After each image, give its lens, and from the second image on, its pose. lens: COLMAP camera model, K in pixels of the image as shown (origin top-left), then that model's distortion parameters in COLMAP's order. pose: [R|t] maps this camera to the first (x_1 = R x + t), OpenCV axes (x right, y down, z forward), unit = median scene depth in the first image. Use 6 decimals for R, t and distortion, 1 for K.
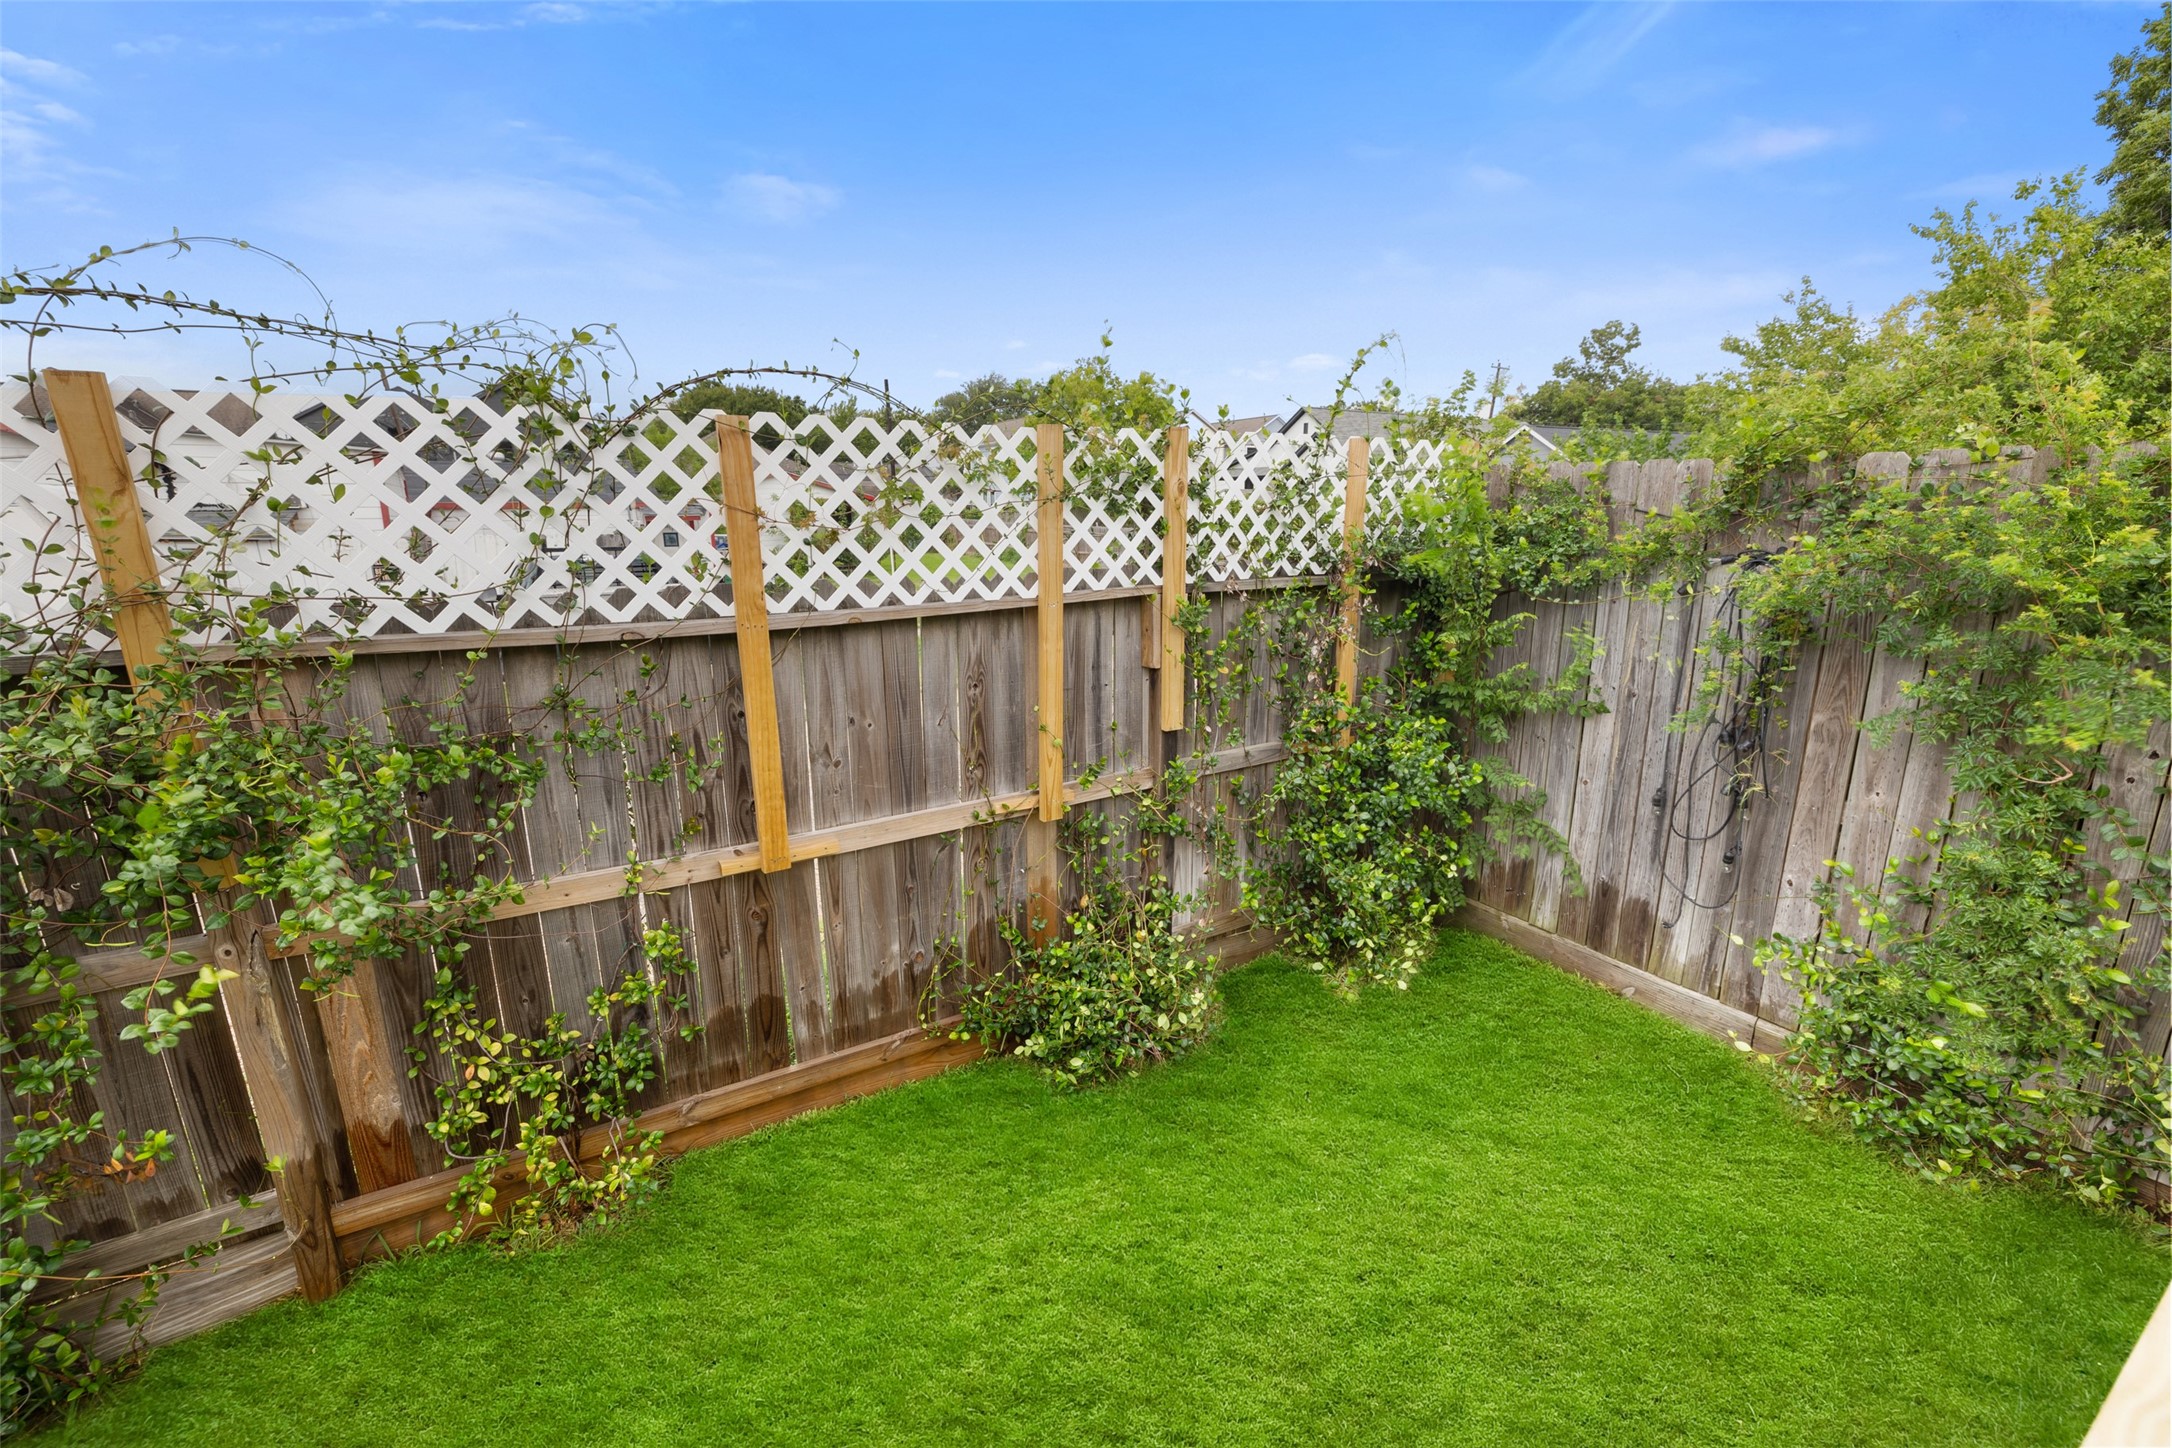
lens RADIAL K [[913.9, 0, 1076.5], [0, 913.9, 729.2], [0, 0, 1]] dist [-0.000037, -0.000168]
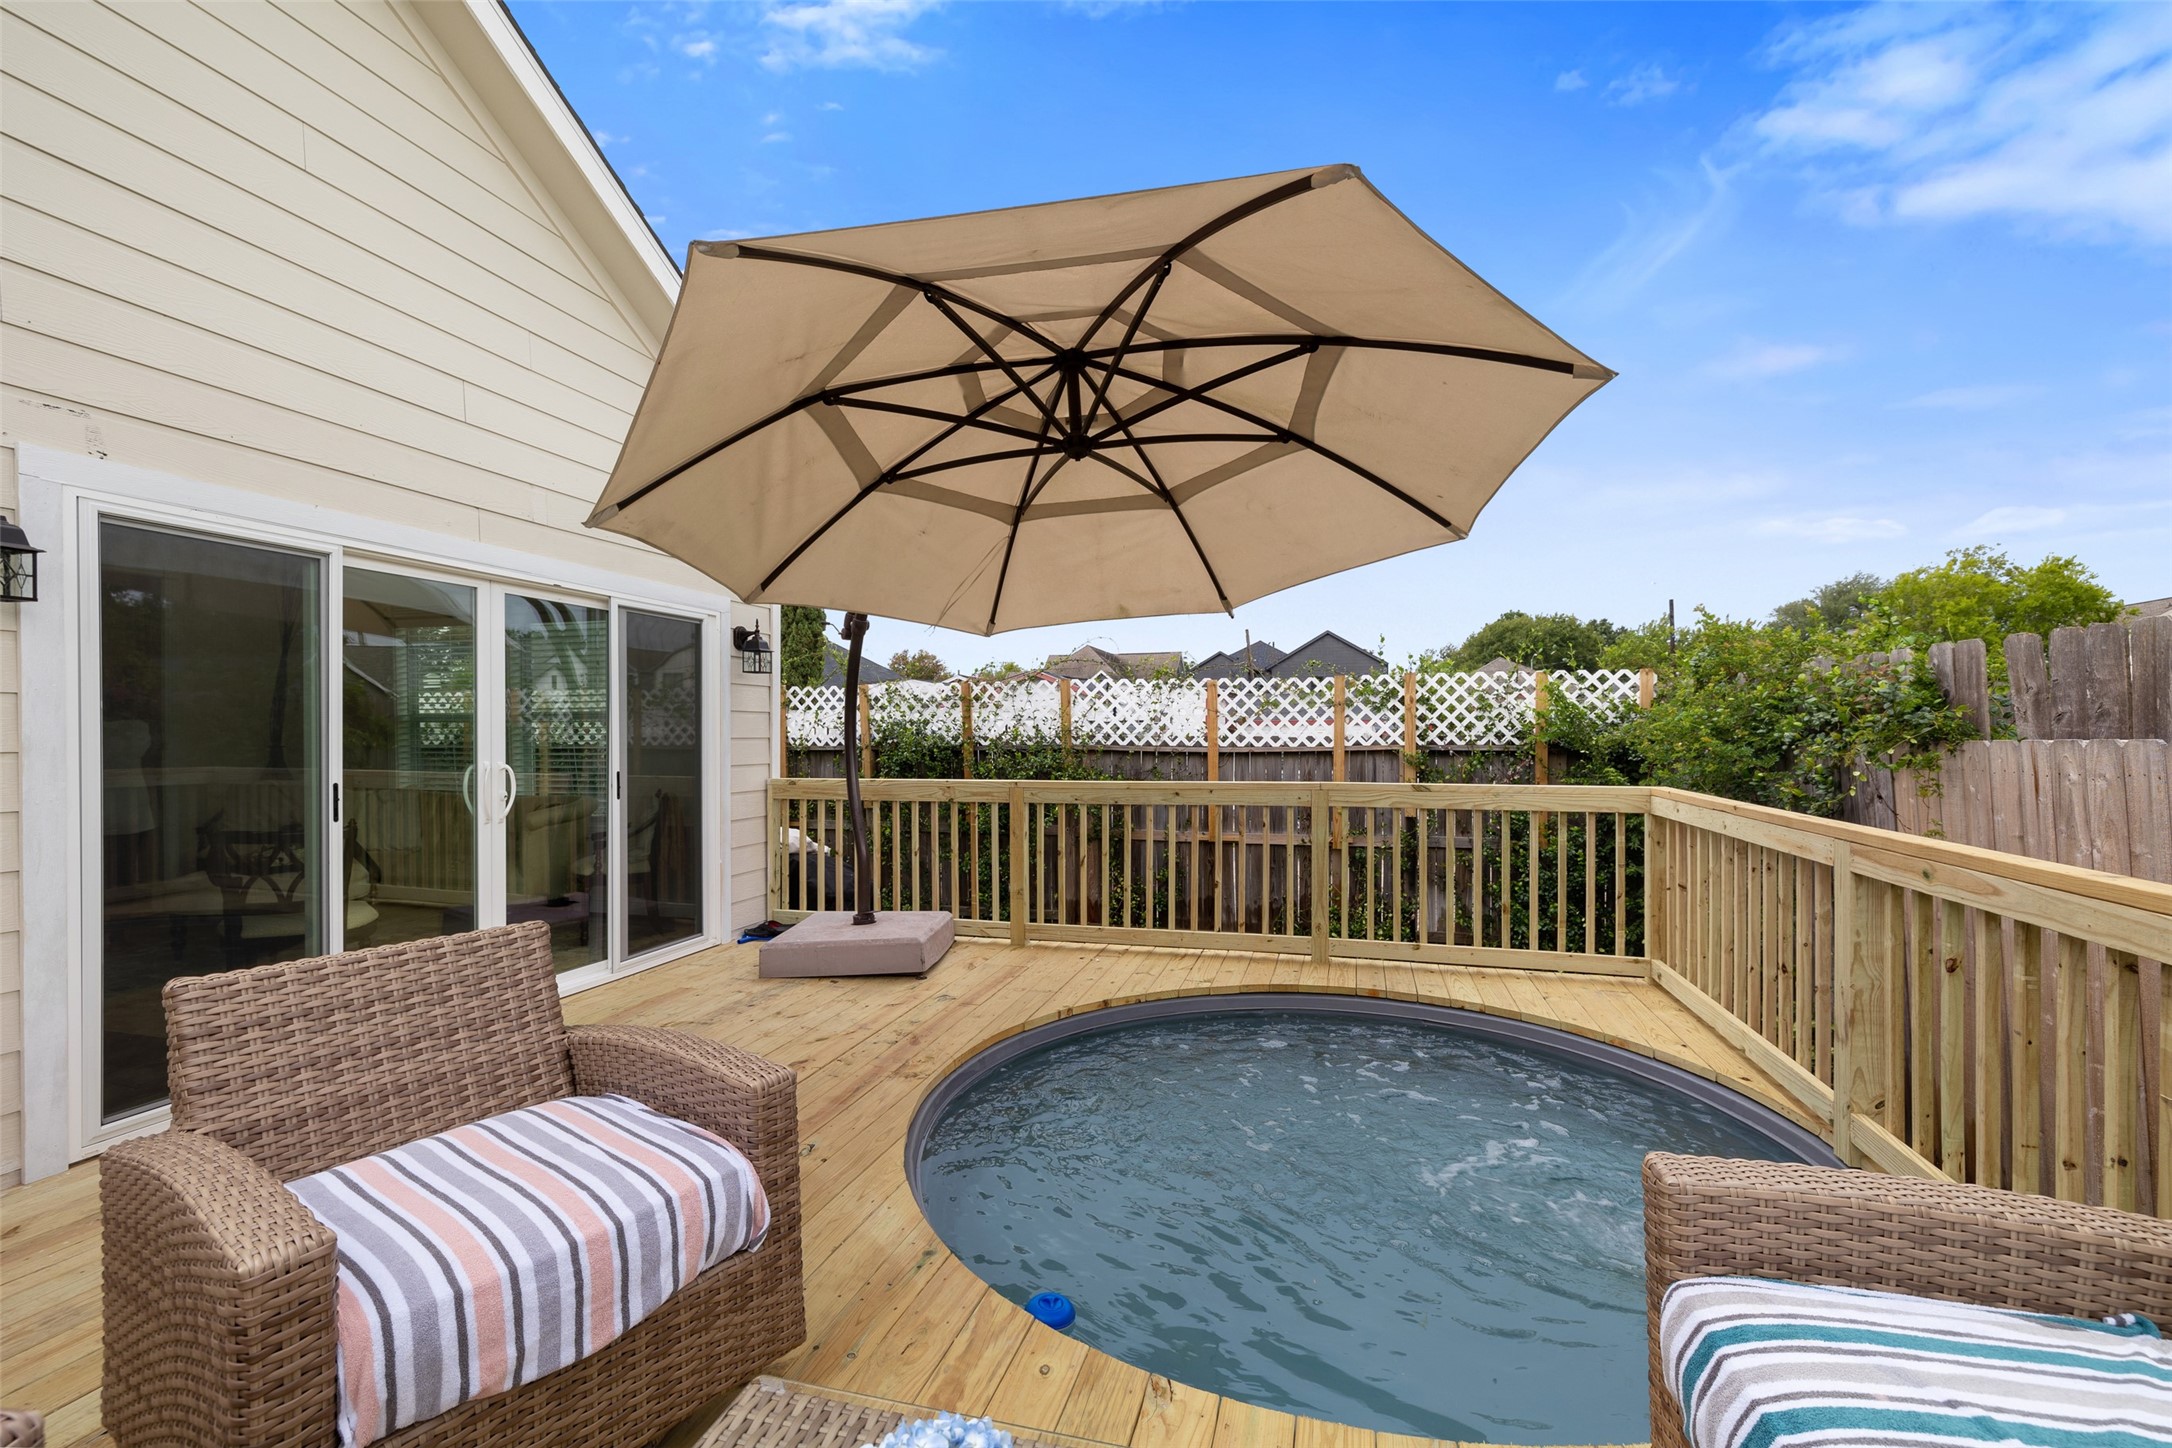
lens RADIAL K [[913.9, 0, 1076.5], [0, 913.9, 729.2], [0, 0, 1]] dist [-0.000037, -0.000168]
pose [[0.653592, 0.004688, -0.756832, 1.221076], [-0.180760, 0.972009, -0.150081, 0.262873], [0.734944, 0.234897, 0.636145, -0.913153]]
